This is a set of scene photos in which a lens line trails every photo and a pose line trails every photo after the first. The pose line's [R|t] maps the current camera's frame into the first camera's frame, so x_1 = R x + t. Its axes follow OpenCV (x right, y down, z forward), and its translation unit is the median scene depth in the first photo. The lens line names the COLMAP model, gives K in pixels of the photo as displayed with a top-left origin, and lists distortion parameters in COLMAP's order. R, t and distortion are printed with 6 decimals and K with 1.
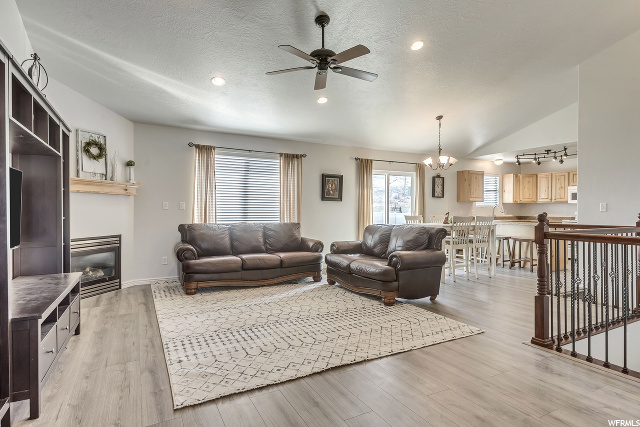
lens RADIAL K [[342.3, 0, 320.8], [0, 342.3, 210.1], [0, 0, 1]] dist [0.007914, 0.000016]
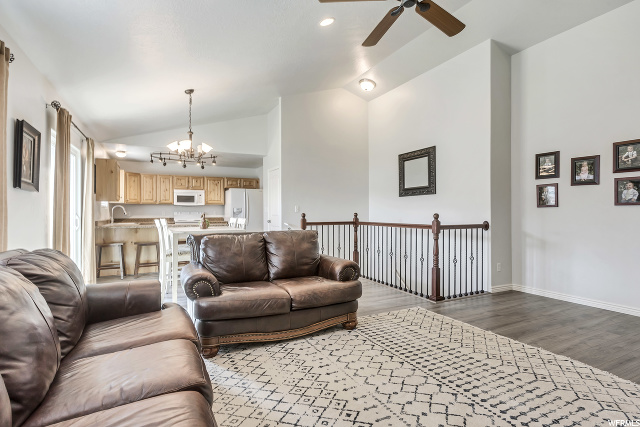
lens RADIAL K [[326.1, 0, 318.5], [0, 326.1, 212.2], [0, 0, 1]] dist [0.006861, -0.004796]
pose [[0.036529, -0.005214, 0.999319, -0.285243], [0.001960, 0.999985, 0.005146, -0.001224], [-0.999331, 0.001770, 0.036538, 0.514761]]
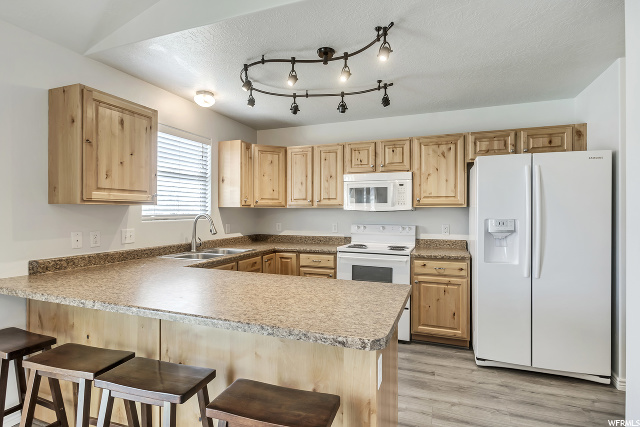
lens RADIAL K [[326.1, 0, 318.7], [0, 326.1, 215.8], [0, 0, 1]] dist [0.006861, -0.004796]
pose [[0.758387, -0.010644, 0.651718, 0.402020], [0.002559, 0.999908, 0.013352, -0.017494], [-0.651799, -0.008458, 0.758344, 0.684302]]
